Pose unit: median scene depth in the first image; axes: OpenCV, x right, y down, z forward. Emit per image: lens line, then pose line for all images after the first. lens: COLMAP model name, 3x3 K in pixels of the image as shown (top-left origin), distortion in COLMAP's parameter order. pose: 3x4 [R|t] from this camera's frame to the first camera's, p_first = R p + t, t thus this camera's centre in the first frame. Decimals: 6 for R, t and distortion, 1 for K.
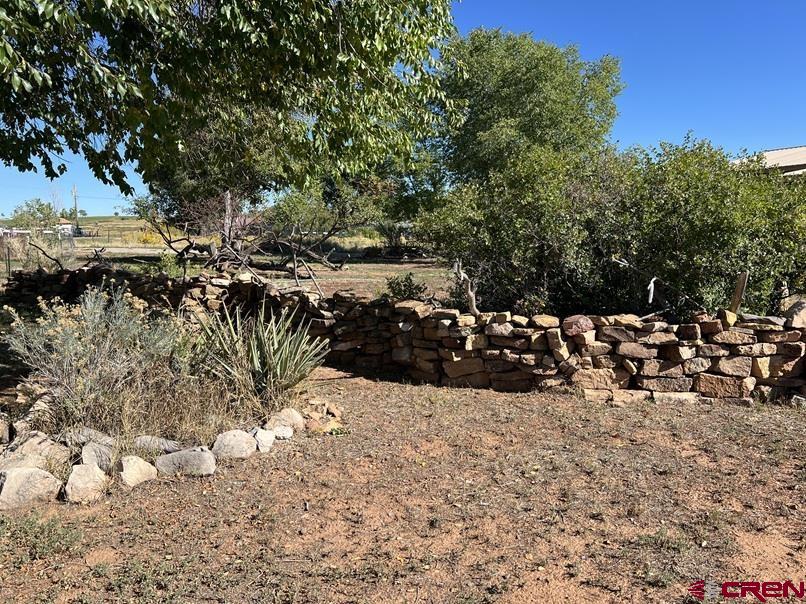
lens RADIAL K [[602.8, 0, 403.0], [0, 602.8, 302.0], [0, 0, 1]] dist [0.035805, -0.050340]
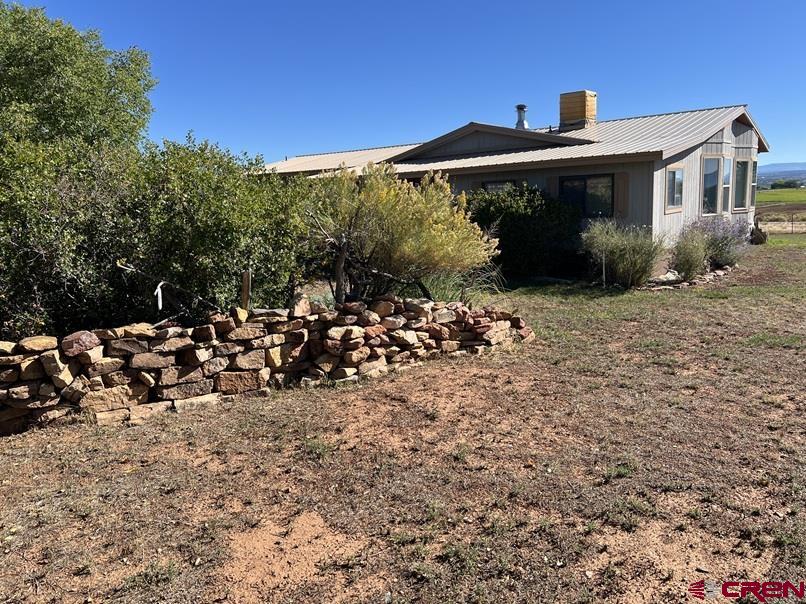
lens RADIAL K [[602.8, 0, 403.0], [0, 602.8, 302.0], [0, 0, 1]] dist [0.035805, -0.050340]
pose [[0.772447, -0.102723, 0.626716, 0.107228], [0.101155, 0.994134, 0.038269, -0.006975], [-0.626971, 0.033835, 0.778307, 0.021790]]
